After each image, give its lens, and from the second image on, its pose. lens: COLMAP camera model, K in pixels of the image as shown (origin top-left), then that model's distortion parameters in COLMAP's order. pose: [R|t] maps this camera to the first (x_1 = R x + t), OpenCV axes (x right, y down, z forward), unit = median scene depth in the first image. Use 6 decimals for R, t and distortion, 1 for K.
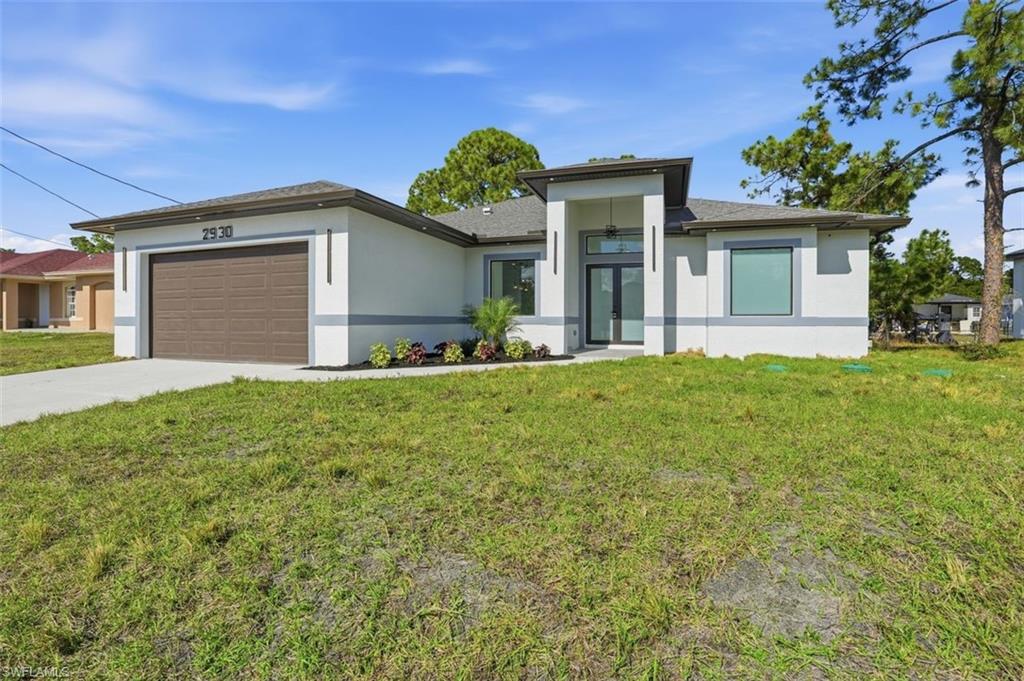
lens RADIAL K [[476.0, 0, 506.8], [0, 476.0, 333.9], [0, 0, 1]] dist [-0.061955, 0.019916]
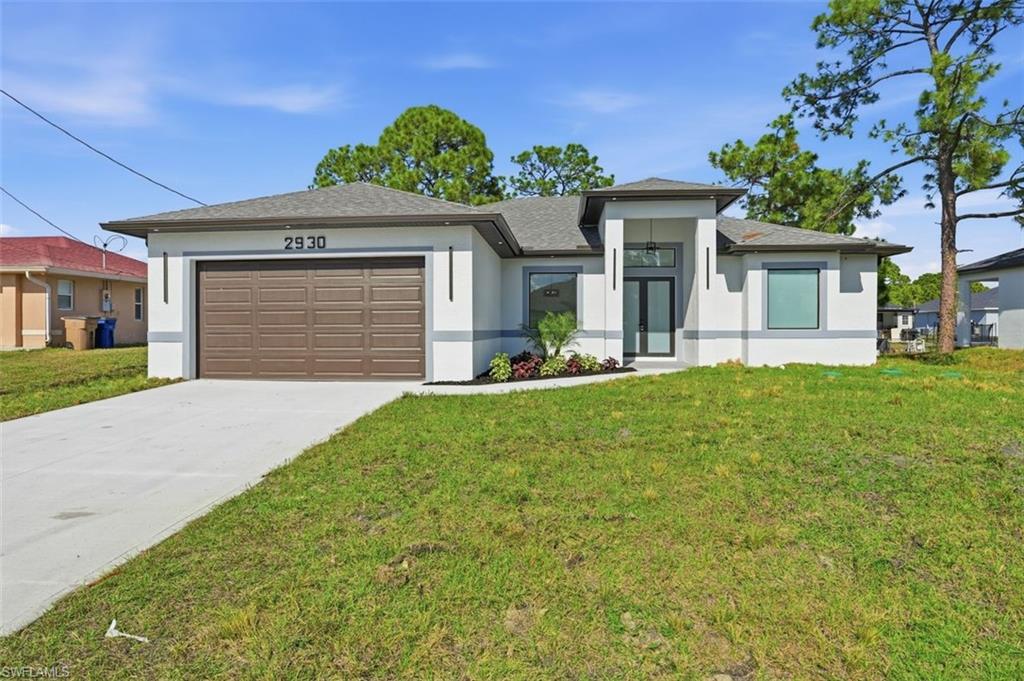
lens RADIAL K [[592.9, 0, 512.0], [0, 592.9, 345.5], [0, 0, 1]] dist [-0.025353, 0.001851]
pose [[0.973531, -0.008986, 0.228378, -0.316223], [0.008891, 0.999959, 0.001446, -0.005584], [-0.228381, 0.000623, 0.973572, -0.161502]]
